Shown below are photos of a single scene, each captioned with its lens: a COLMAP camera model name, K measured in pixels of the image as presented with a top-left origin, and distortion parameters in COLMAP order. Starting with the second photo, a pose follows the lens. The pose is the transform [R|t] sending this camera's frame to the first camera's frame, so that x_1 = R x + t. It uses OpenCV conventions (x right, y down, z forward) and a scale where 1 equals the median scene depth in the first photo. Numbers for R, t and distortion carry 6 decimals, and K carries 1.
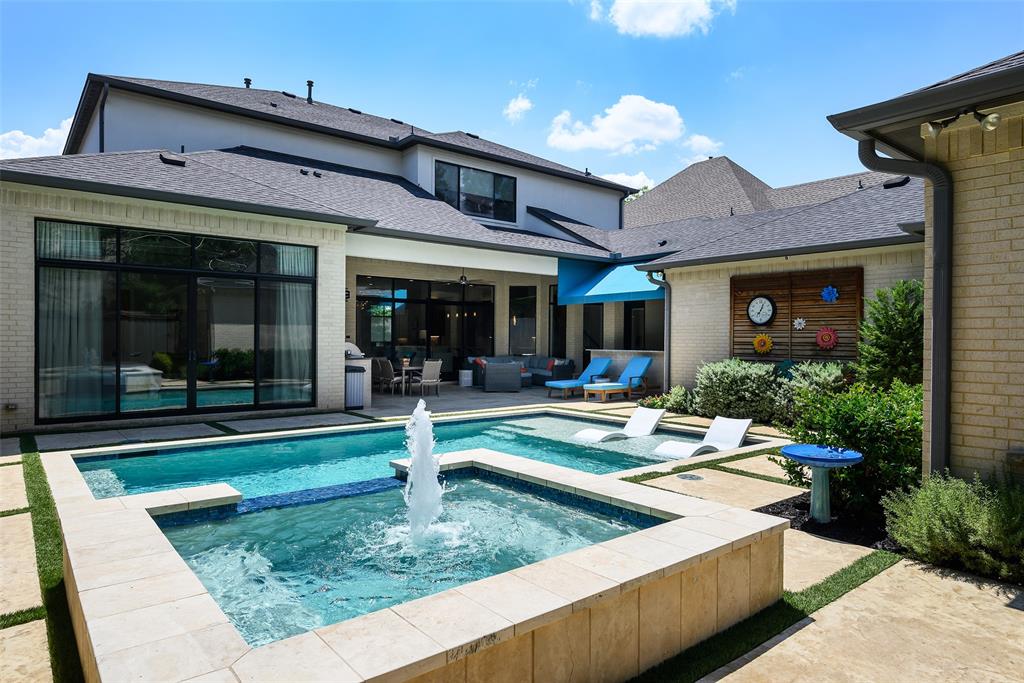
lens RADIAL K [[650.8, 0, 508.5], [0, 650.8, 339.0], [0, 0, 1]] dist [-0.002369, 0.000612]
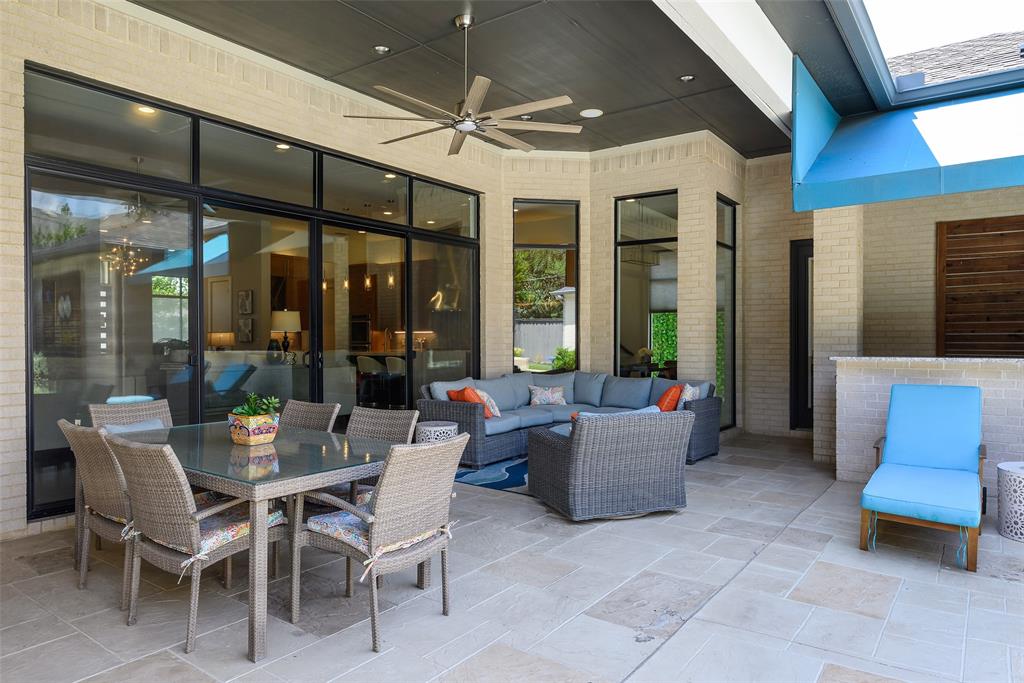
lens RADIAL K [[645.3, 0, 512.0], [0, 645.3, 345.1], [0, 0, 1]] dist [-0.004057, 0.000304]
pose [[0.961252, -0.010579, 0.275467, -0.166452], [0.009501, 0.999941, 0.005247, 0.008755], [-0.275506, -0.002427, 0.961296, 0.941386]]
